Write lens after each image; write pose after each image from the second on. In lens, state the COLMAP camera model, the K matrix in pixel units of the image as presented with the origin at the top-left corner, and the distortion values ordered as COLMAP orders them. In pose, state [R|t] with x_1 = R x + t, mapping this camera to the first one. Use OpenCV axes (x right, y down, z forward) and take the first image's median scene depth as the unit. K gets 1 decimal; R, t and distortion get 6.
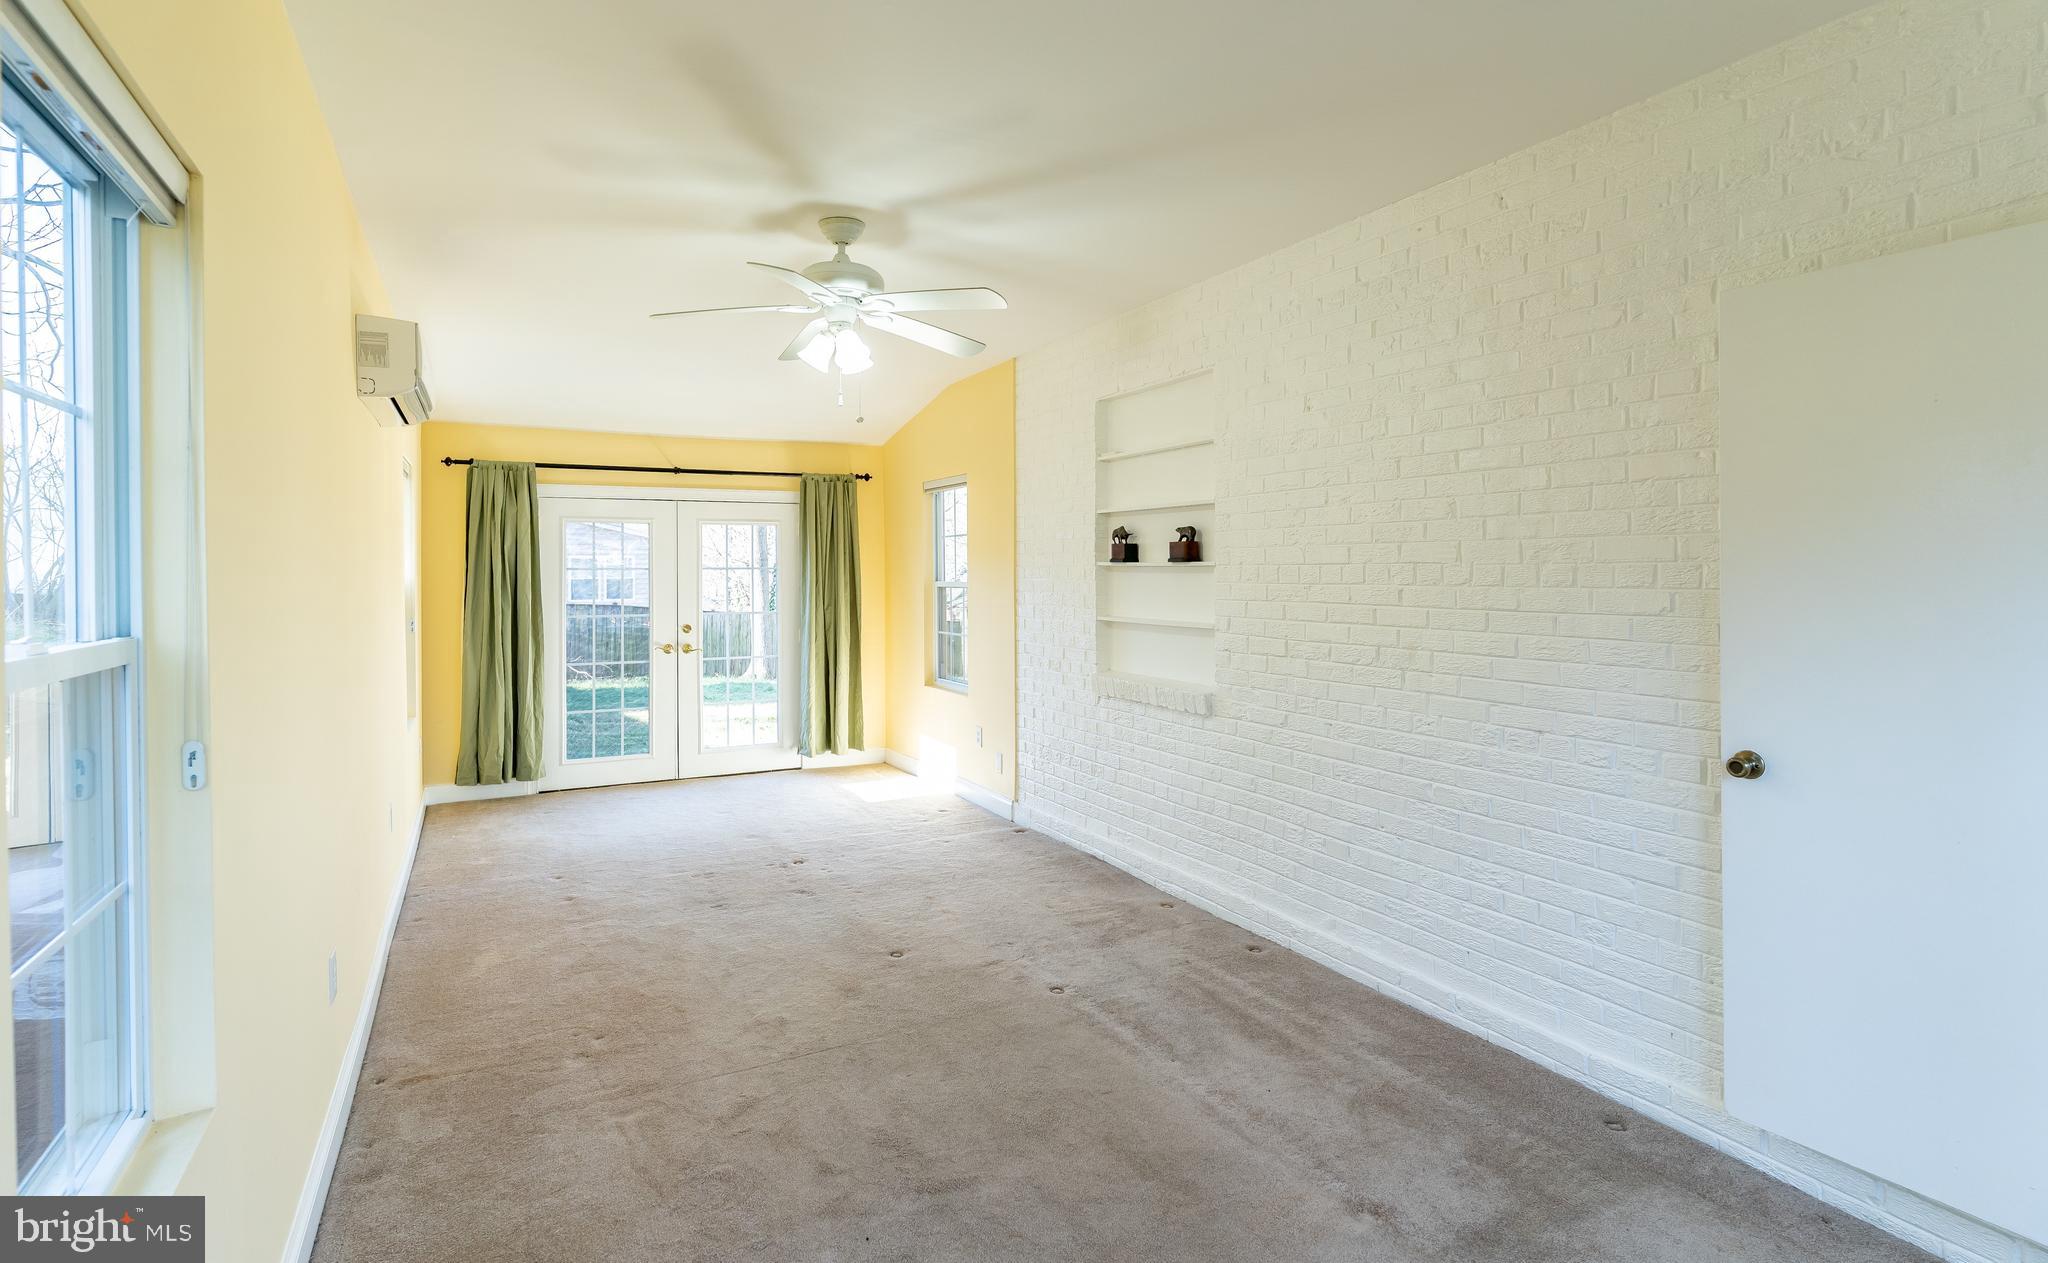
lens RADIAL K [[1051.3, 0, 1024.1], [0, 1051.3, 573.4], [0, 0, 1]] dist [-0.004541, -0.000190]
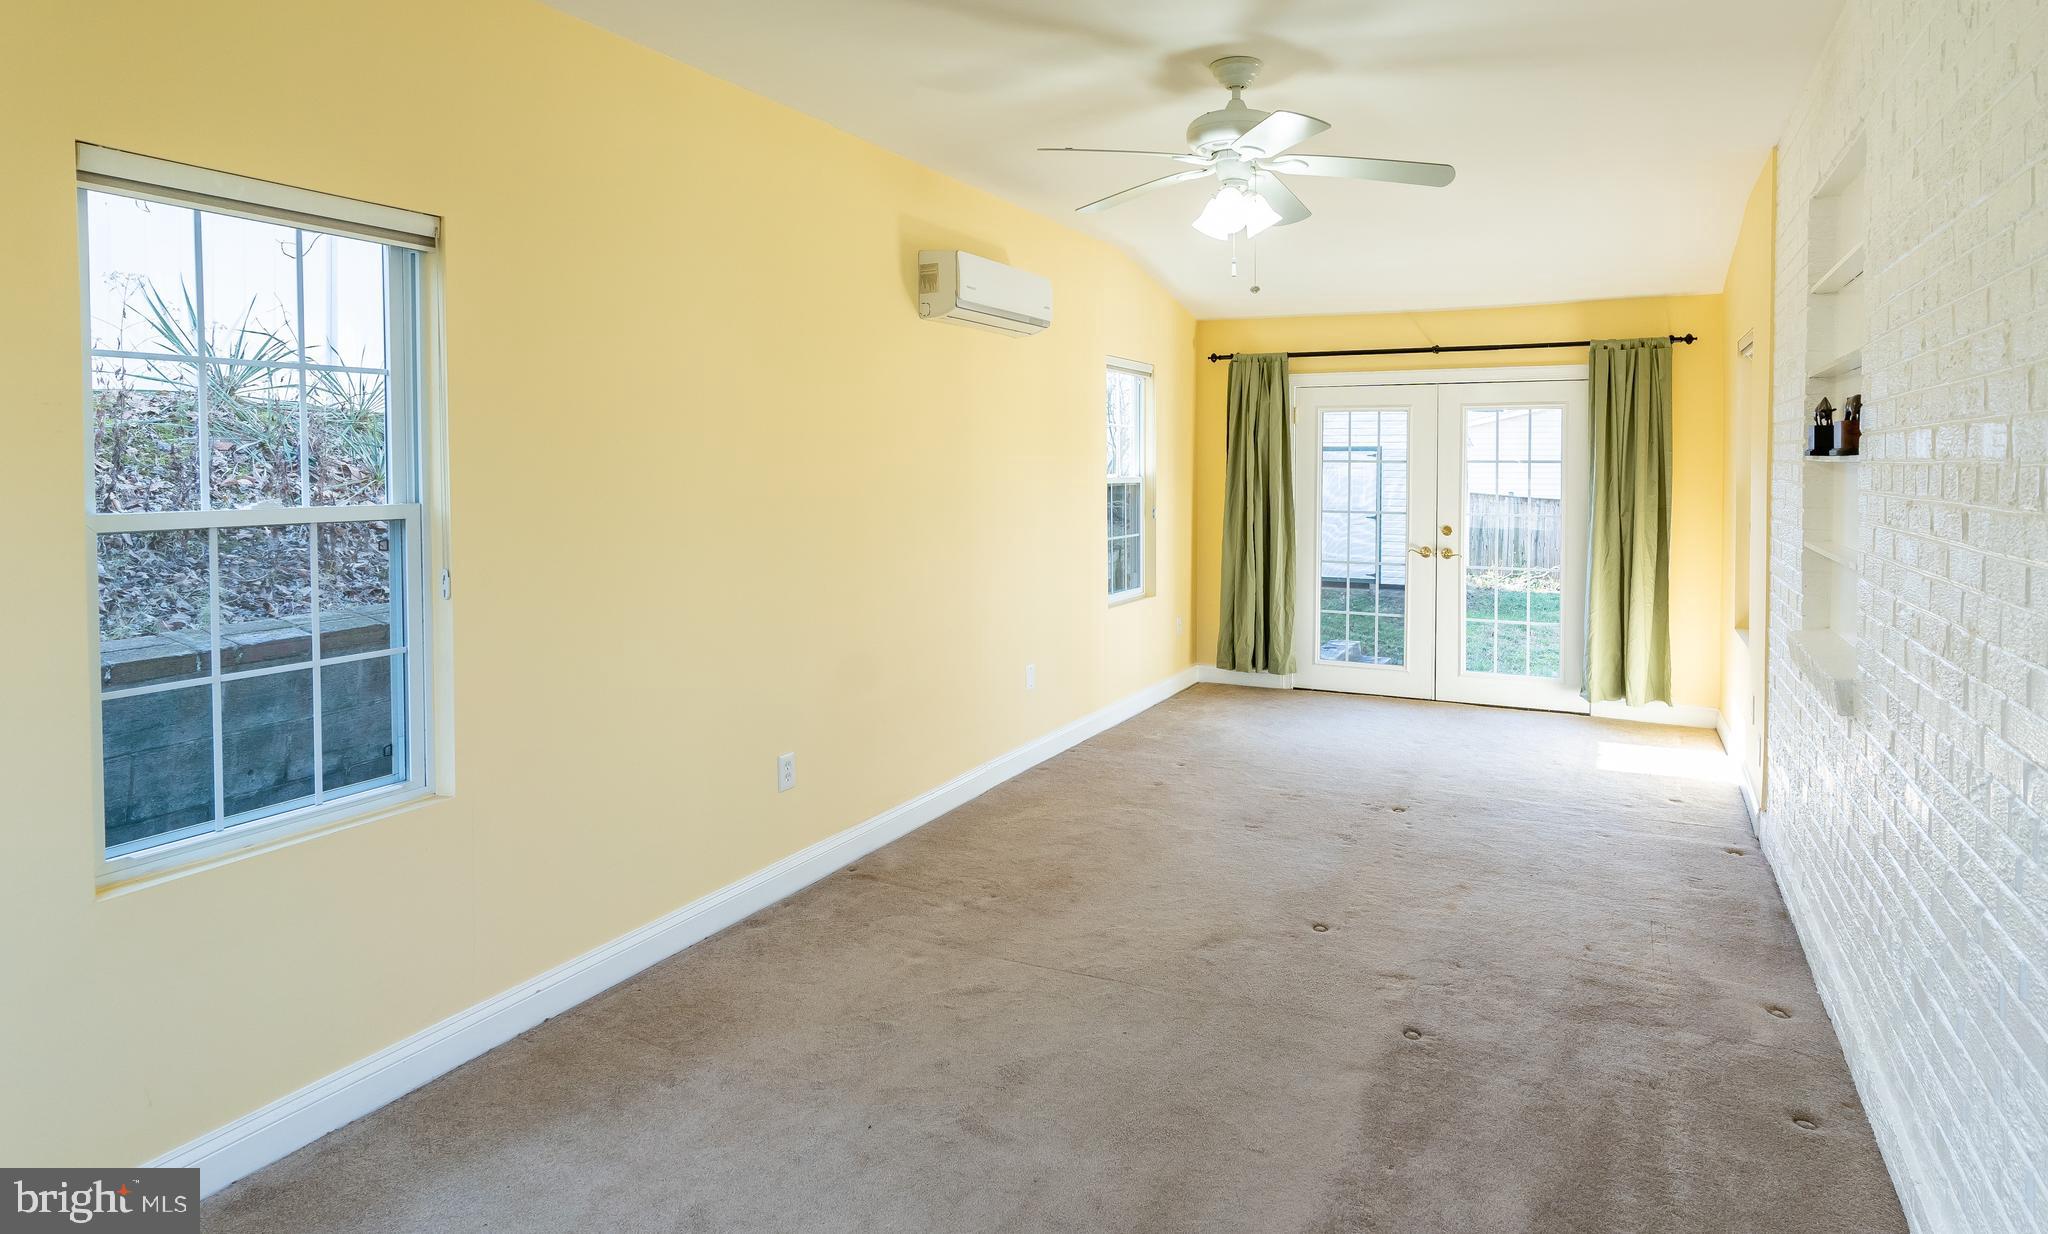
lens RADIAL K [[1174.2, 0, 1024.7], [0, 1174.2, 497.0], [0, 0, 1]] dist [0.000811, 0.000560]
pose [[0.584098, 0.029804, -0.811136, 0.289703], [-0.007731, 0.999485, 0.031158, -0.003085], [0.811647, -0.011929, 0.584027, 0.161576]]
